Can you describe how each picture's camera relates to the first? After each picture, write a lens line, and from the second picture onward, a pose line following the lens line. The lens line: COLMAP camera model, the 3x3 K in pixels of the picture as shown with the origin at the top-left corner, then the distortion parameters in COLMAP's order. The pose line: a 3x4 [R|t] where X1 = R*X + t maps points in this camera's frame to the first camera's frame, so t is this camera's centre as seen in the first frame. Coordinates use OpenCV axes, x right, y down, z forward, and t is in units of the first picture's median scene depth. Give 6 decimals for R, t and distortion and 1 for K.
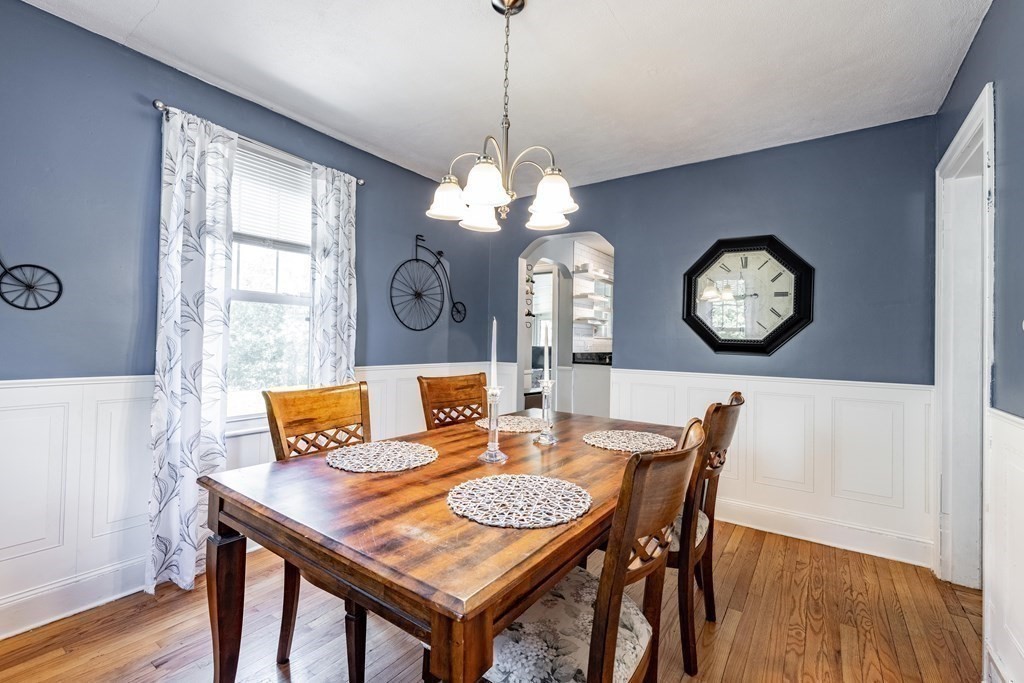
lens RADIAL K [[437.0, 0, 516.5], [0, 437.0, 341.0], [0, 0, 1]] dist [-0.009069, -0.000145]
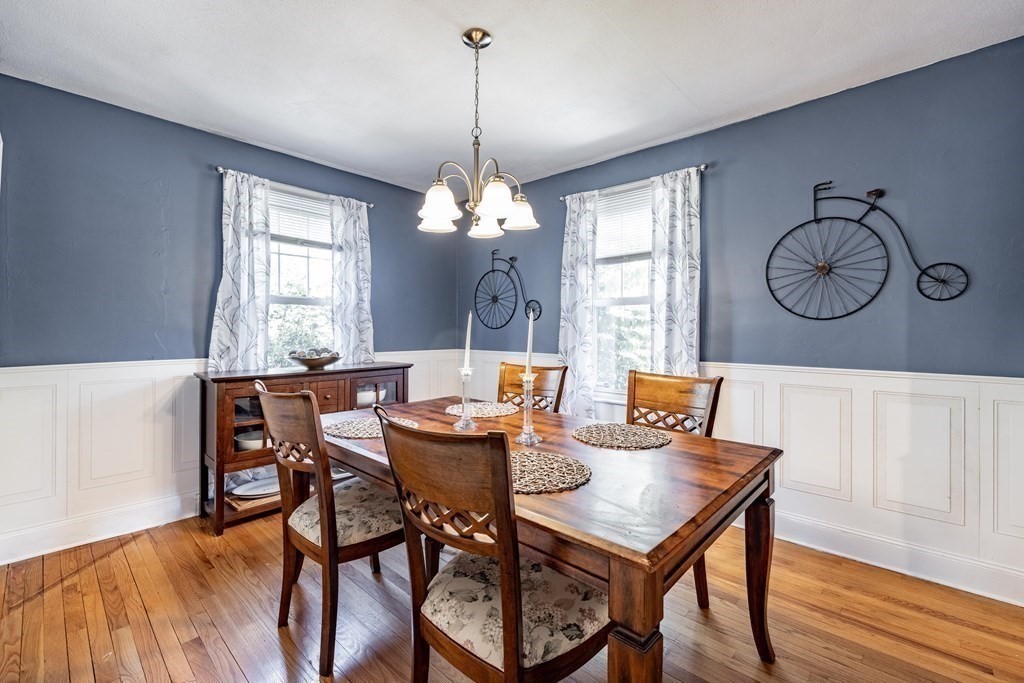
lens RADIAL K [[437.0, 0, 510.7], [0, 437.0, 324.3], [0, 0, 1]] dist [-0.009069, -0.000145]
pose [[-0.120684, -0.025957, -0.992352, 0.706101], [0.000359, 0.999657, -0.026192, 0.005037], [0.992691, -0.003517, -0.120633, 0.767430]]
